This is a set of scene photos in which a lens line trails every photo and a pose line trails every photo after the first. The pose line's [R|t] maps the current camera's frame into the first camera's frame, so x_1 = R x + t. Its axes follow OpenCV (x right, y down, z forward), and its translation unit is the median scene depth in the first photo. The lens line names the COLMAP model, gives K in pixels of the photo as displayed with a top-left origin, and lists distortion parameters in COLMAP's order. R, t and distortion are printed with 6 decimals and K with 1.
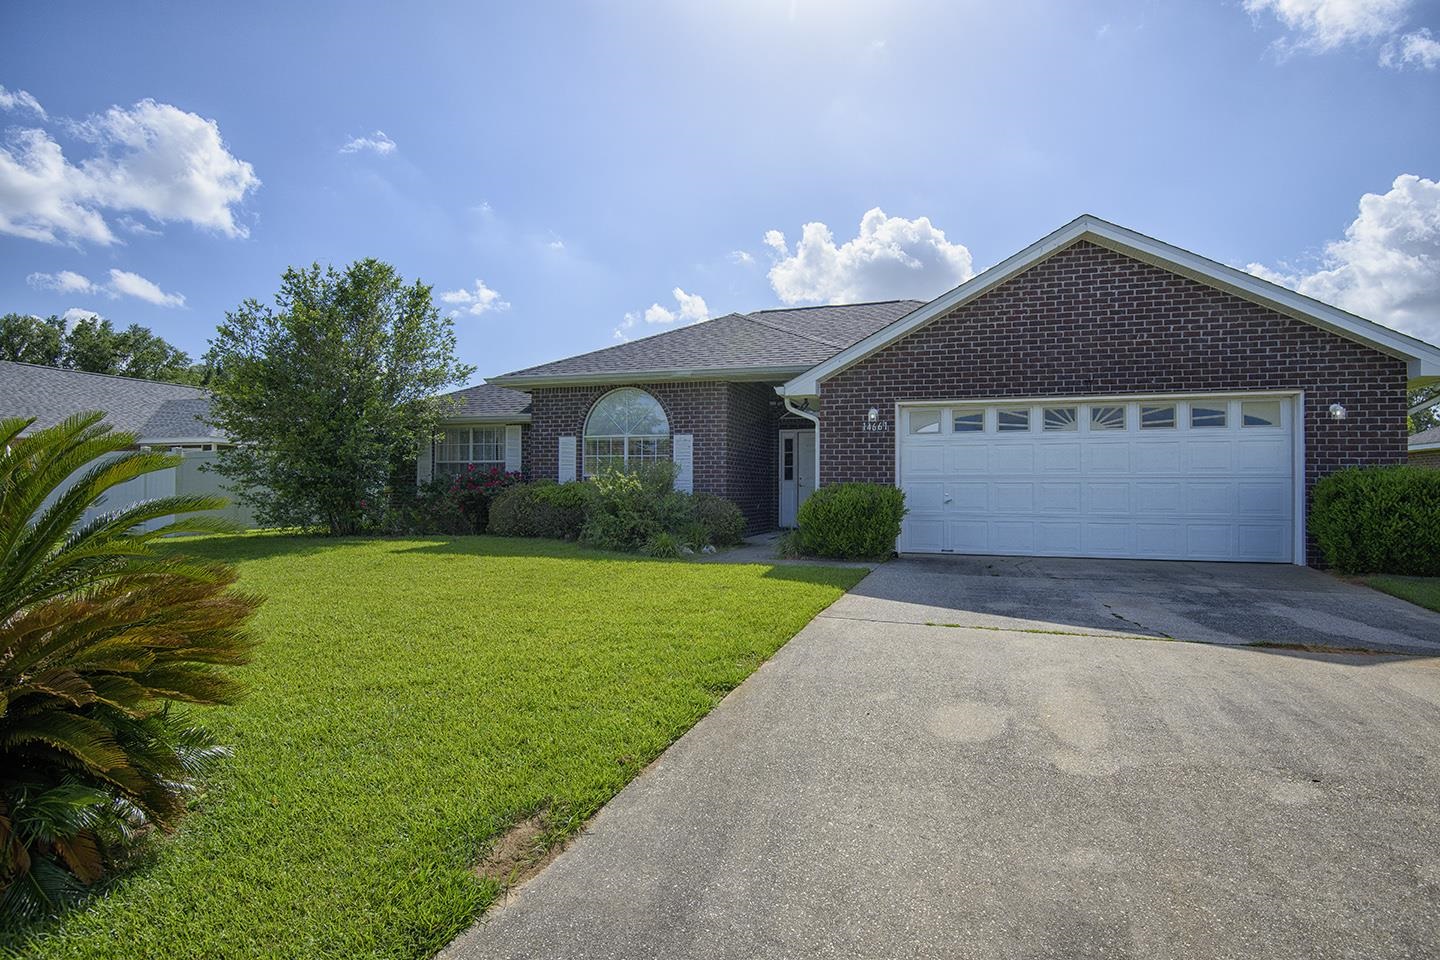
lens RADIAL K [[741.6, 0, 720.0], [0, 741.6, 480.0], [0, 0, 1]] dist [-0.001732, -0.000338]
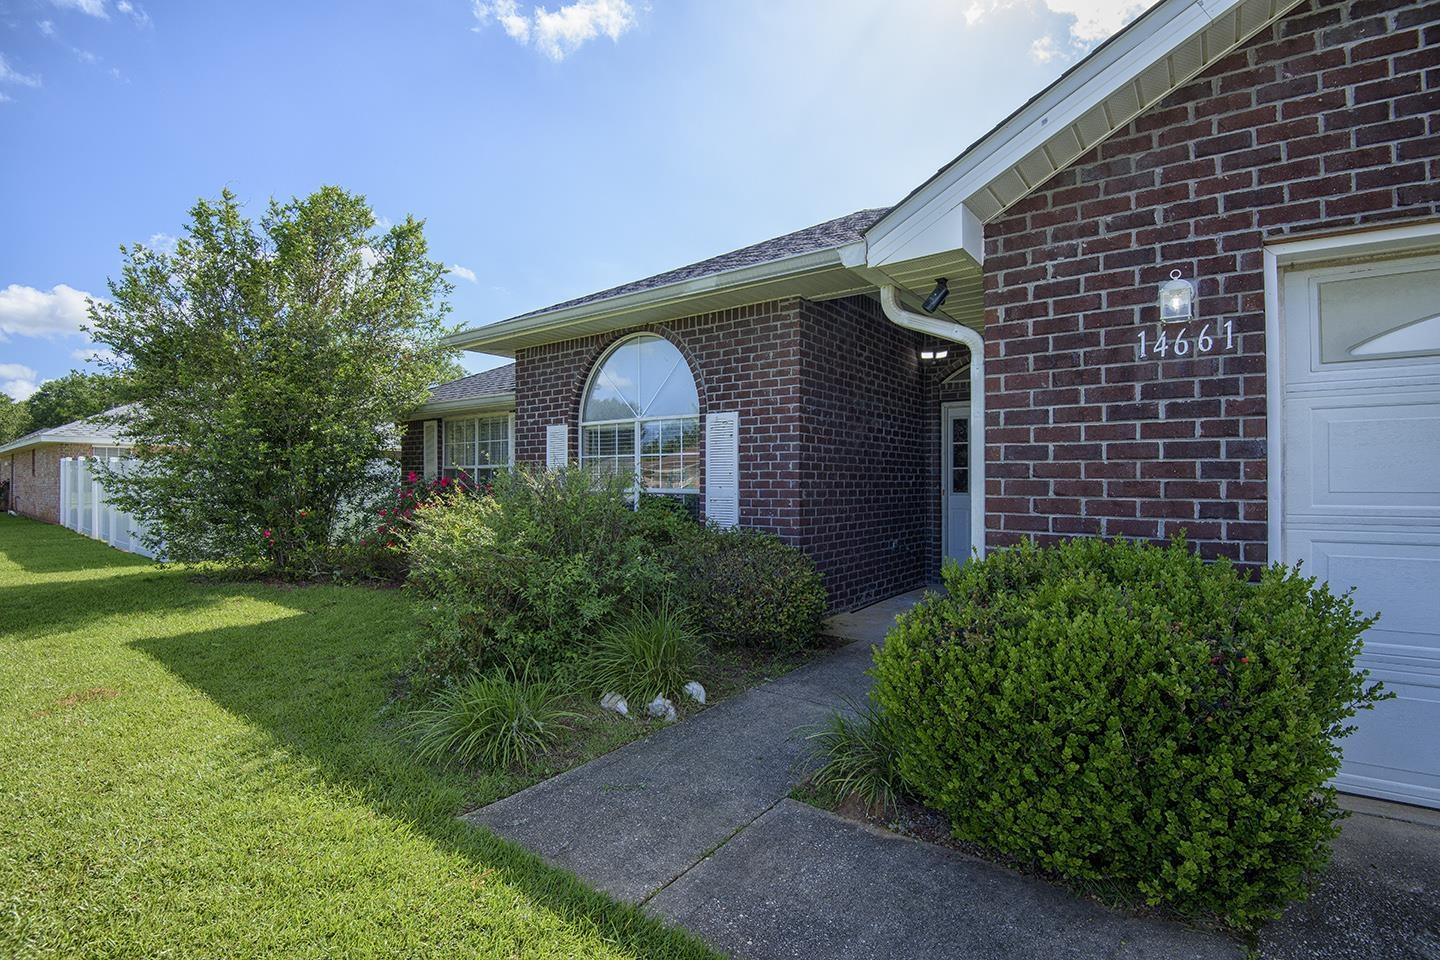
lens RADIAL K [[677.1, 0, 720.0], [0, 677.1, 480.0], [0, 0, 1]] dist [-0.003678, -0.026479]
pose [[0.950827, -0.006041, -0.309664, 0.115744], [0.008384, 0.999945, 0.006235, -0.021250], [0.309610, -0.008525, 0.950825, 0.680502]]
